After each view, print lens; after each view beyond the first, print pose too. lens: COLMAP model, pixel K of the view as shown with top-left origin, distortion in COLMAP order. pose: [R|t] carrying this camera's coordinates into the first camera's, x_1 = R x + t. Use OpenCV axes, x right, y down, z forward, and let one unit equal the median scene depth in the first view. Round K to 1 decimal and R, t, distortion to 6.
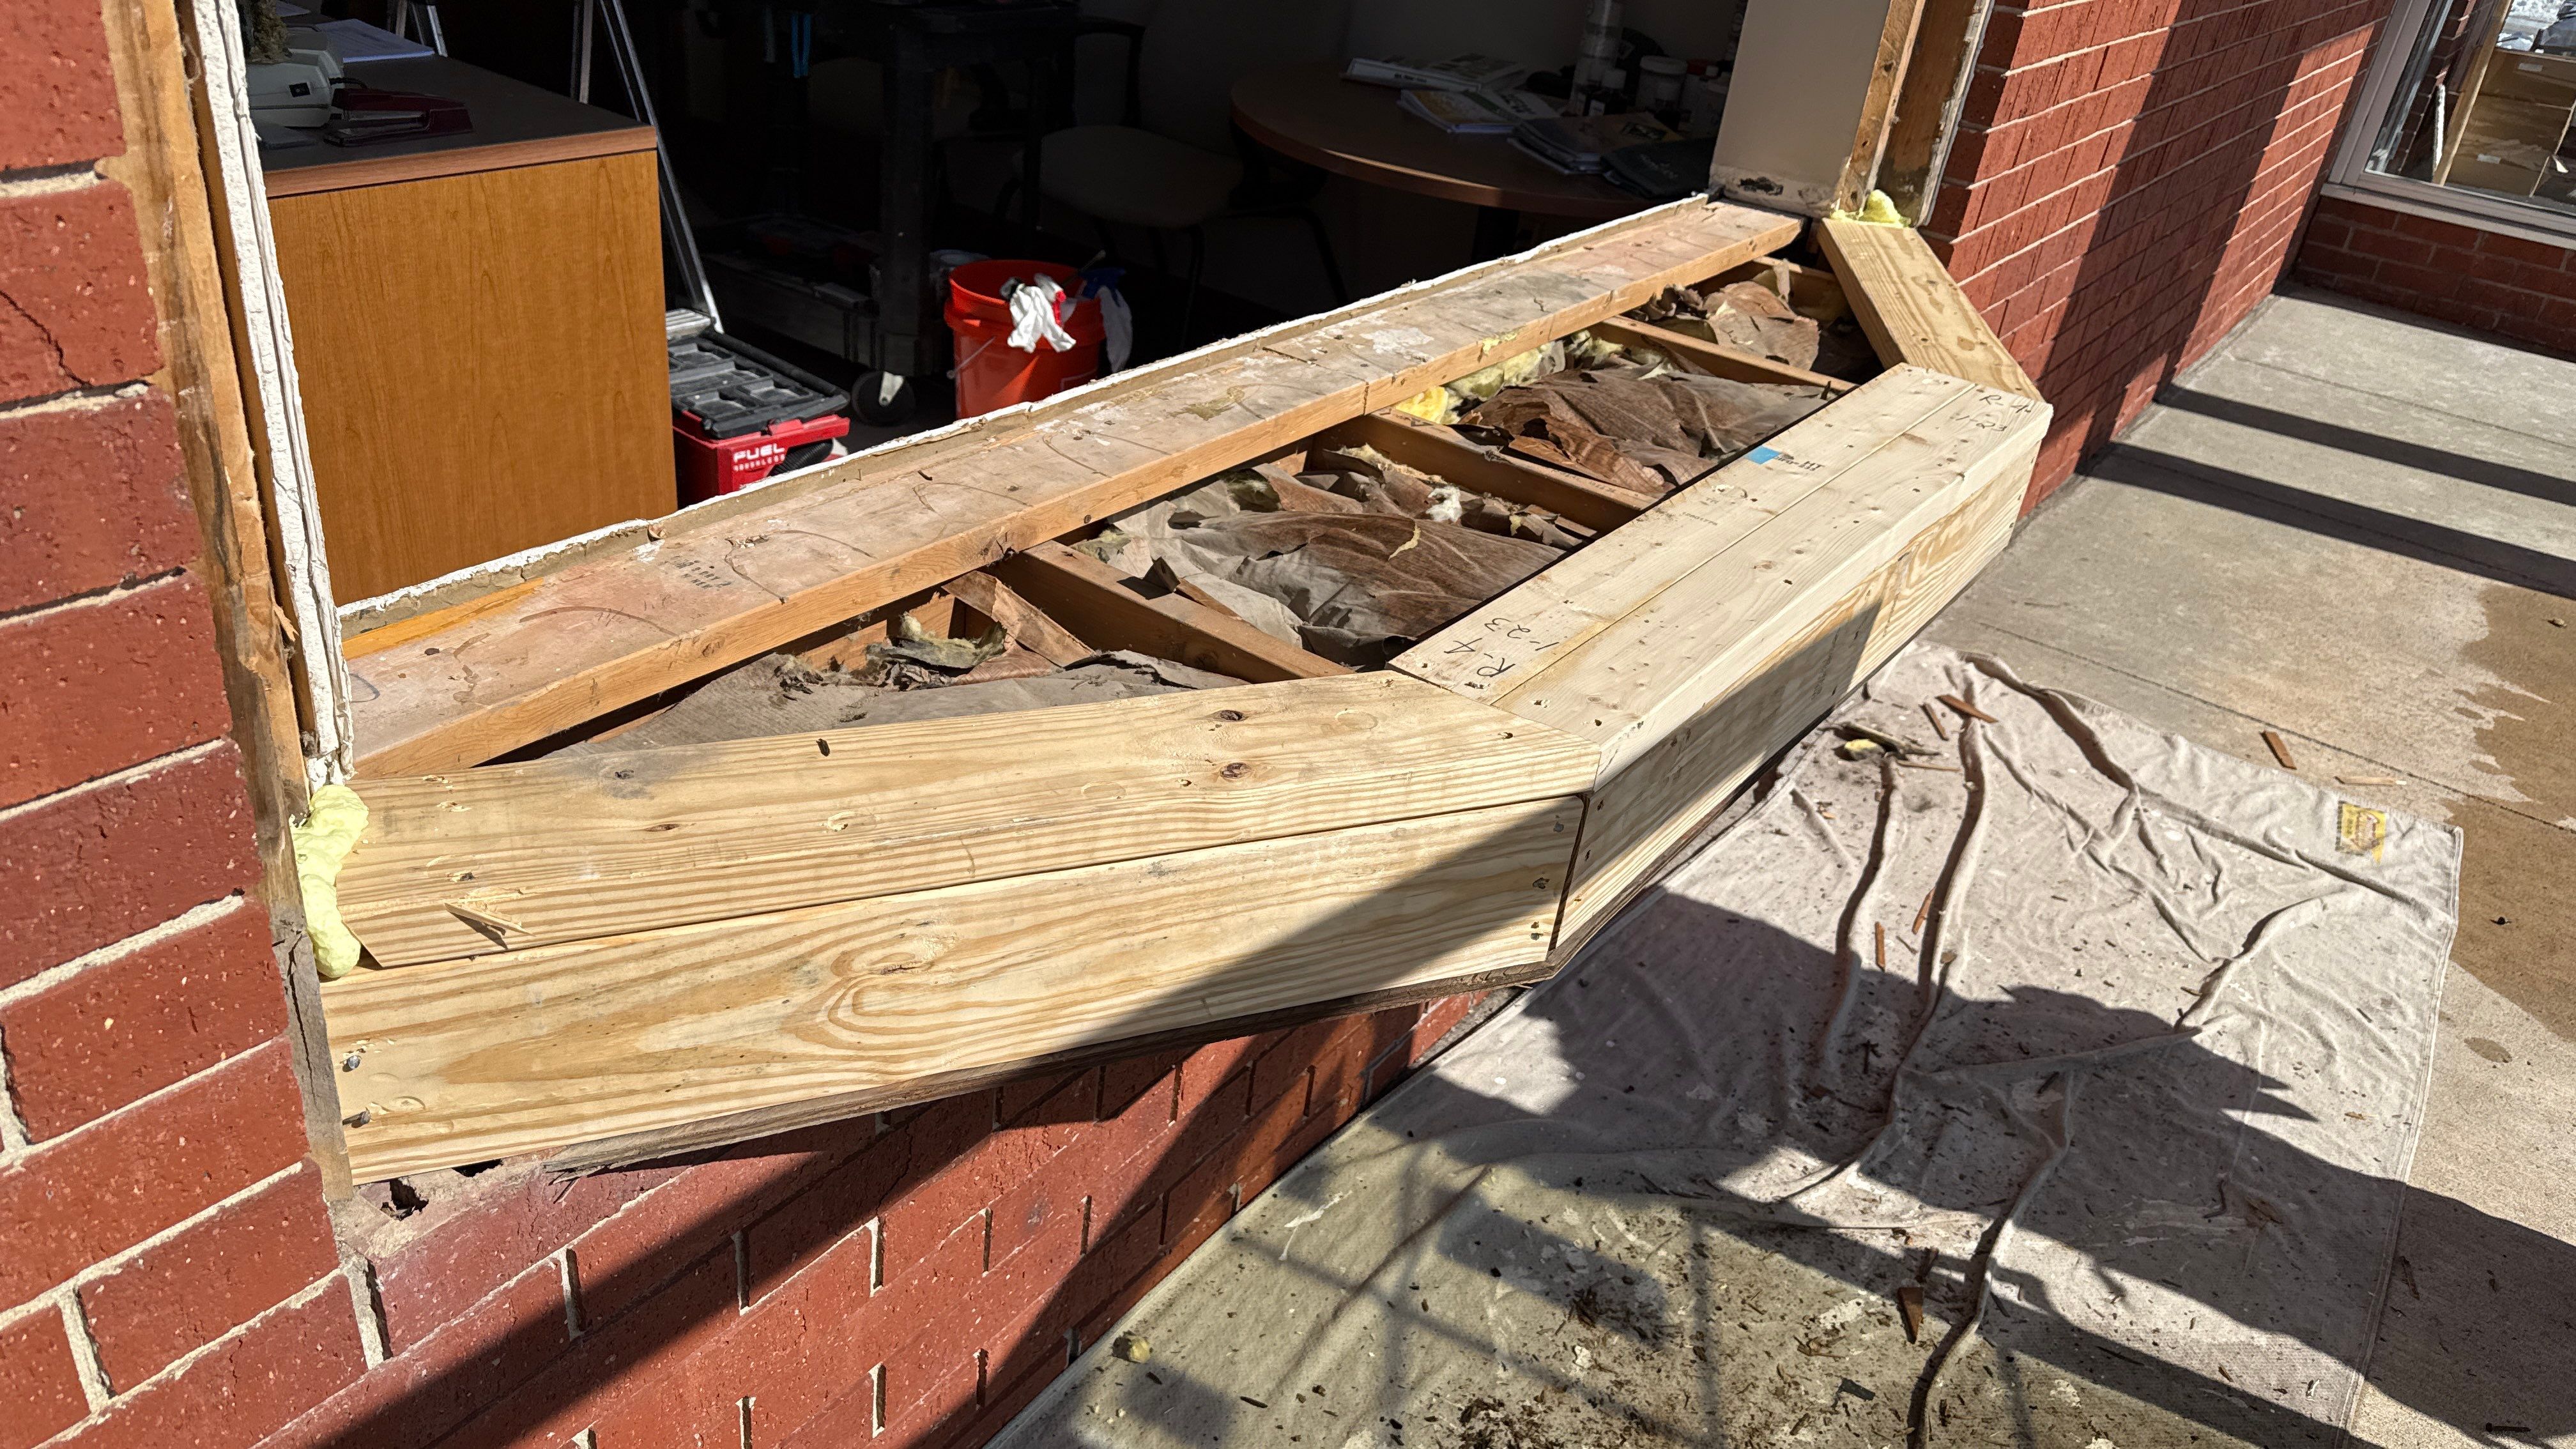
lens RADIAL K [[1754.3, 0, 1282.2], [0, 1754.3, 719.6], [0, 0, 1]] dist [0.016567, -0.016815]
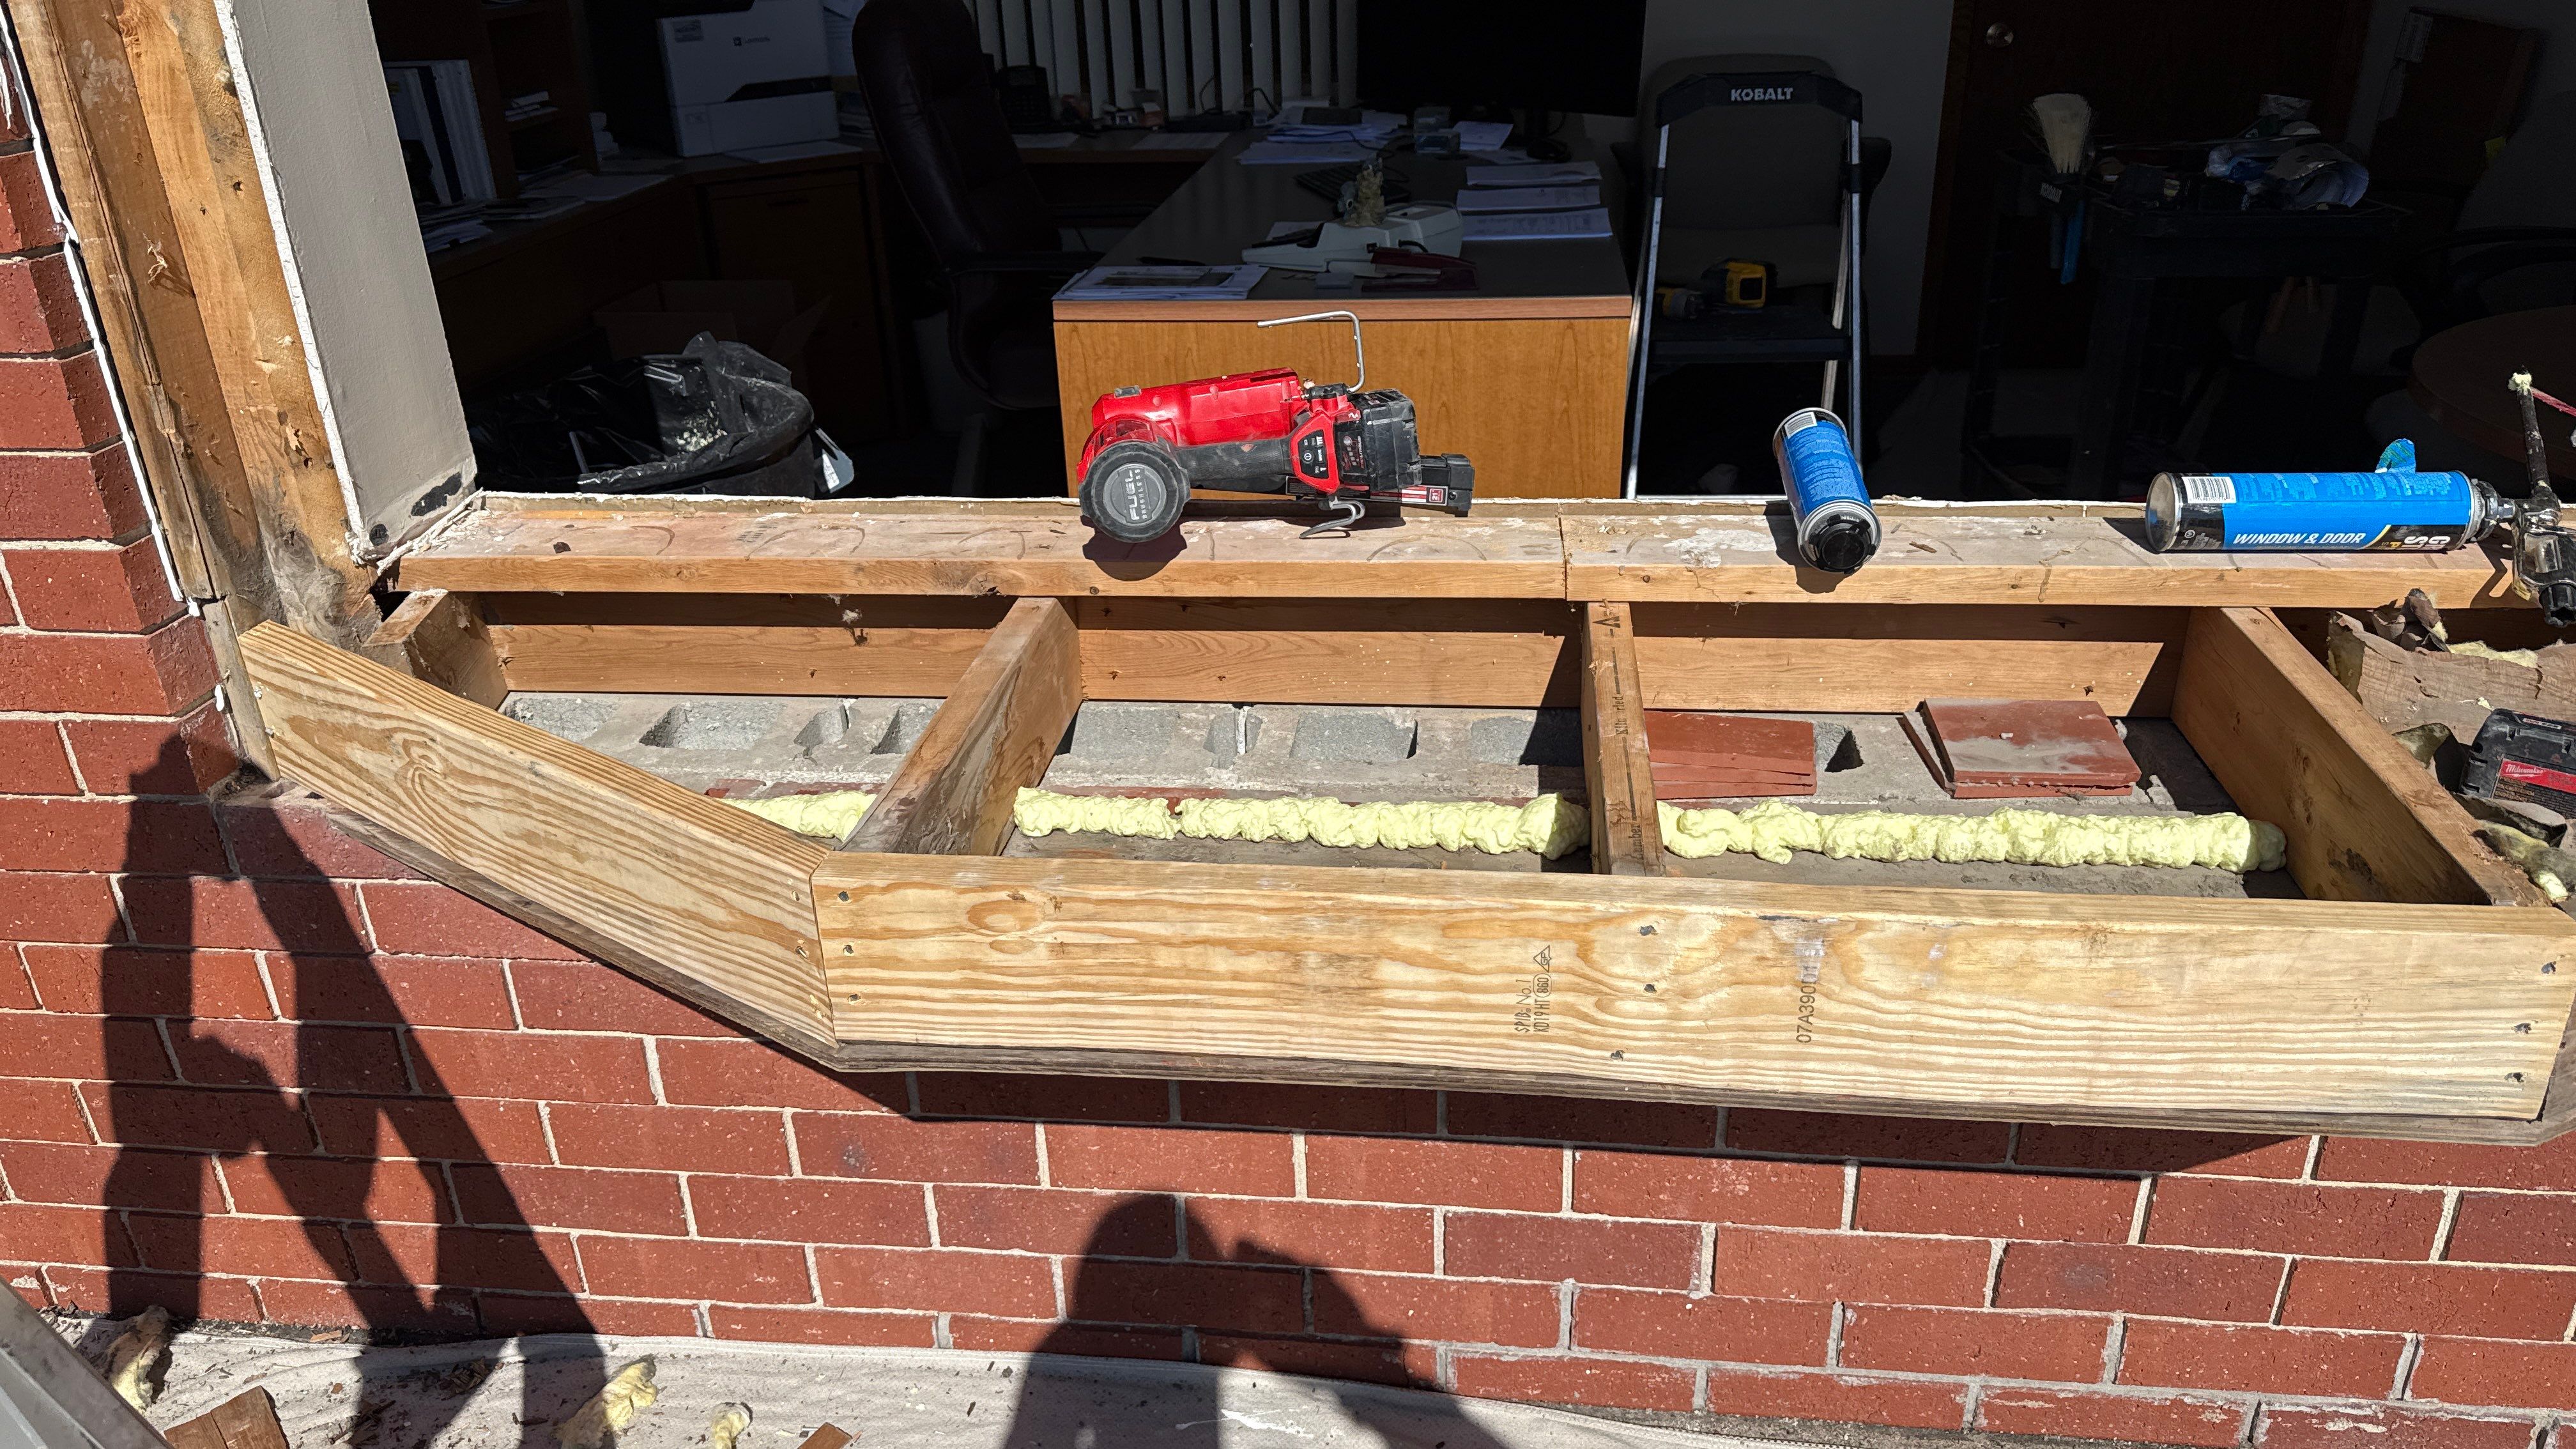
lens RADIAL K [[1754.3, 0, 1286.6], [0, 1754.3, 730.5], [0, 0, 1]] dist [0.016567, -0.016815]
pose [[0.502958, 0.248444, -0.827834, 0.527509], [-0.352429, 0.933506, 0.066037, -0.089642], [0.789194, 0.258539, 0.557073, 0.315064]]
